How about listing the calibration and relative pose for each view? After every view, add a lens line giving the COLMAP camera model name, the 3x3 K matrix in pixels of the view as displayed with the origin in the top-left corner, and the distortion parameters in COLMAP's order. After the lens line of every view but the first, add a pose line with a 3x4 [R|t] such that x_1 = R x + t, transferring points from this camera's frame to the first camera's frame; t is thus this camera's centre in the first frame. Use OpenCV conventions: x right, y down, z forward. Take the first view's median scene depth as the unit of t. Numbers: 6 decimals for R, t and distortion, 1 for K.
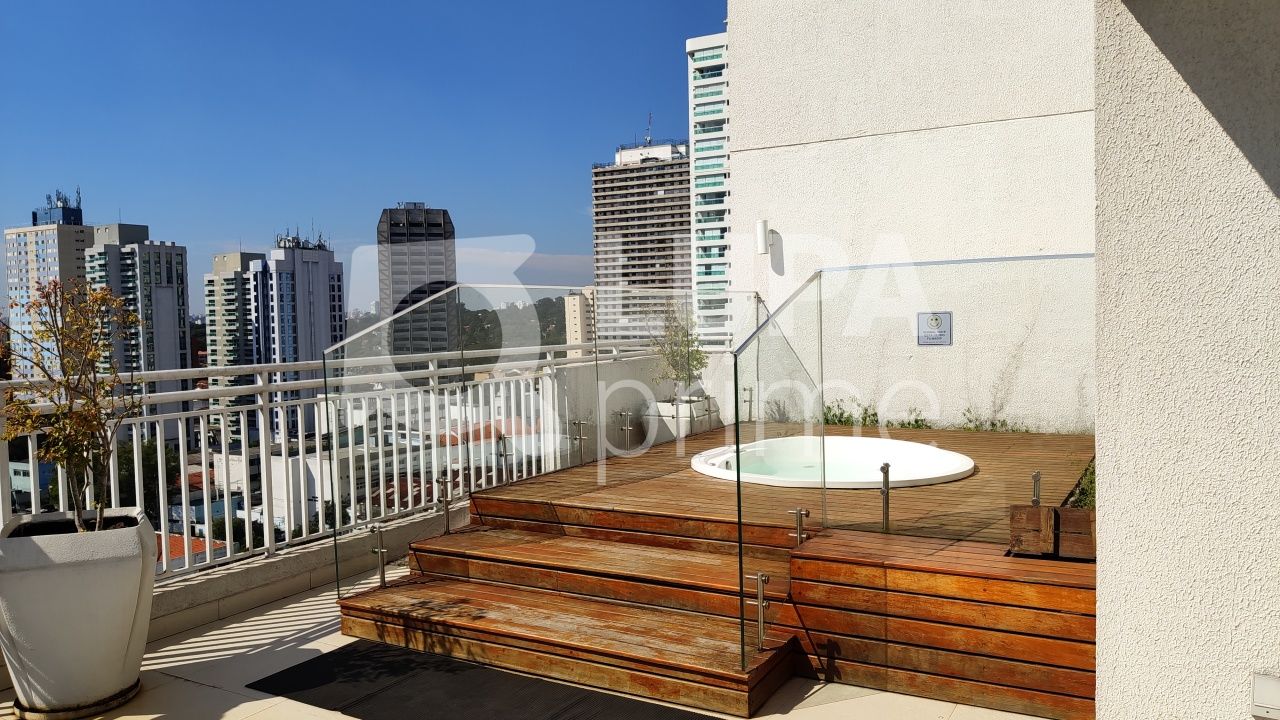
lens RADIAL K [[966.6, 0, 640.0], [0, 966.6, 360.0], [0, 0, 1]] dist [0.041836, -0.087762]
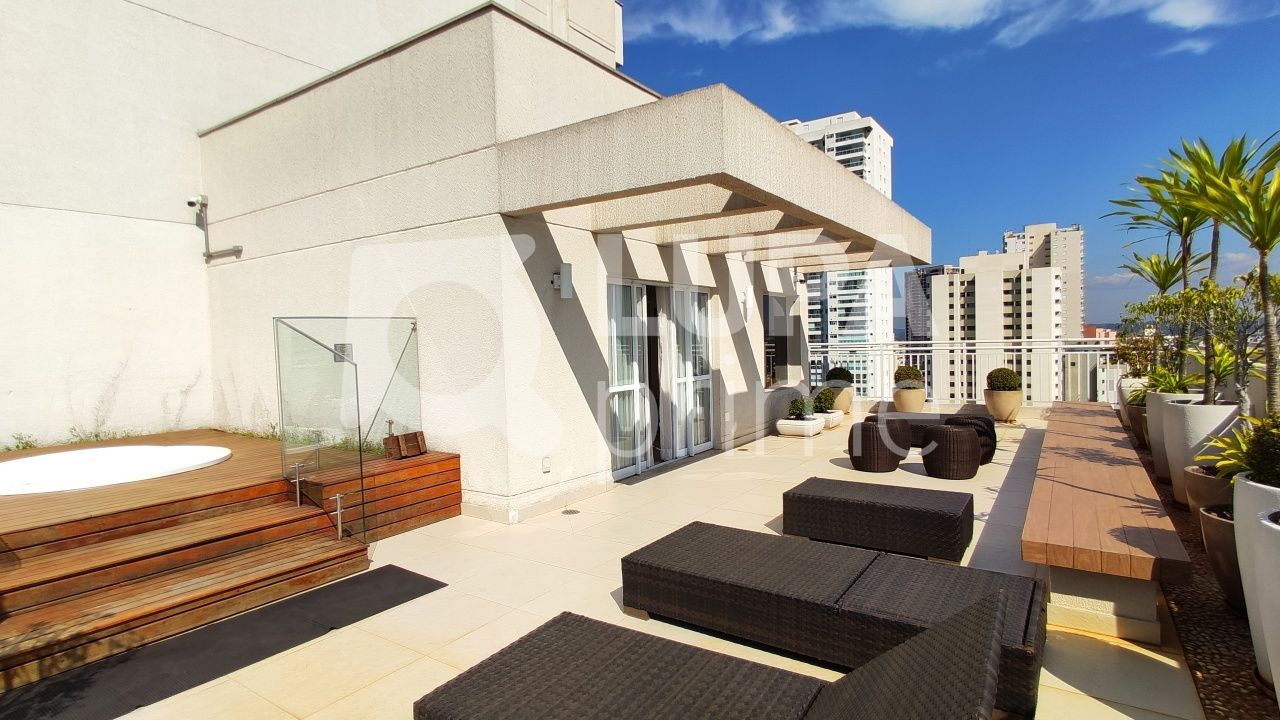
lens RADIAL K [[630.8, 0, 641.6], [0, 630.8, 362.0], [0, 0, 1]] dist [0.001091, 0.000642]
pose [[0.081603, -0.019557, 0.996473, -0.839582], [0.068844, 0.997530, 0.013940, 0.007395], [-0.994284, 0.067464, 0.082748, 0.319515]]
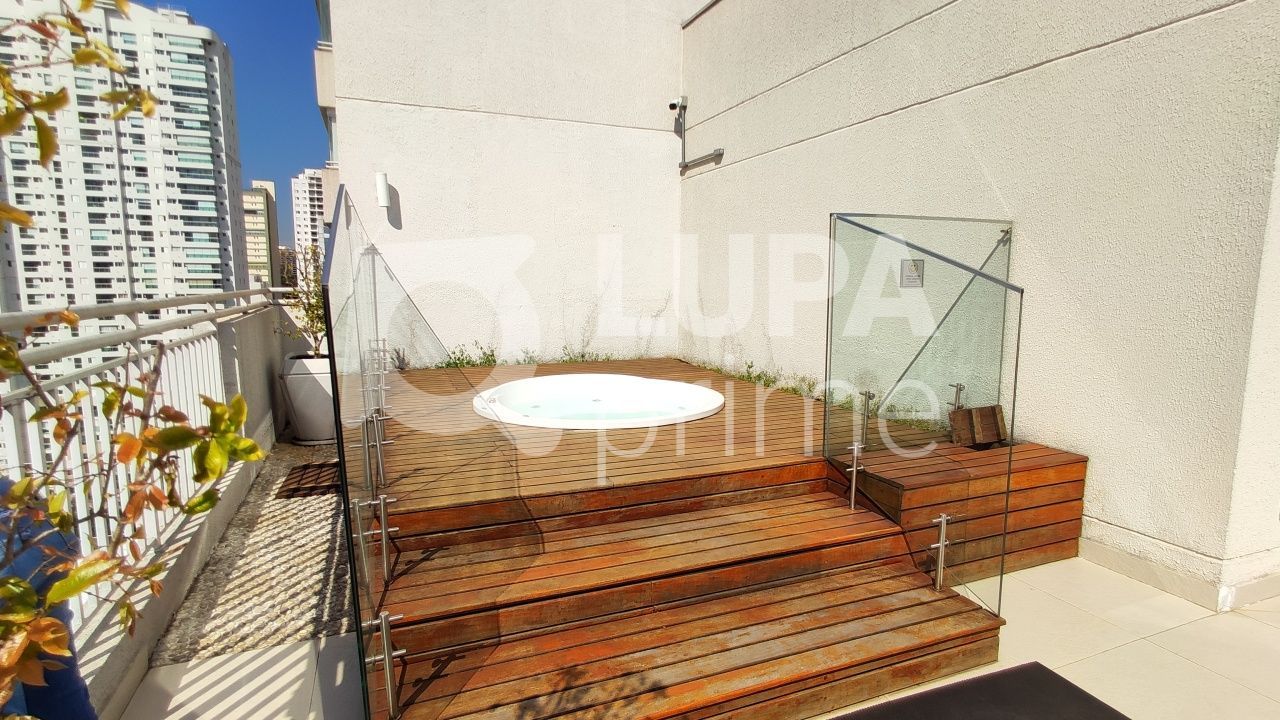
lens RADIAL K [[630.8, 0, 641.6], [0, 630.8, 362.0], [0, 0, 1]] dist [0.001091, 0.000642]
pose [[0.615916, -0.076510, 0.784088, -0.500696], [0.016342, 0.996300, 0.084381, 0.004561], [-0.787642, -0.039158, 0.614887, 0.761070]]
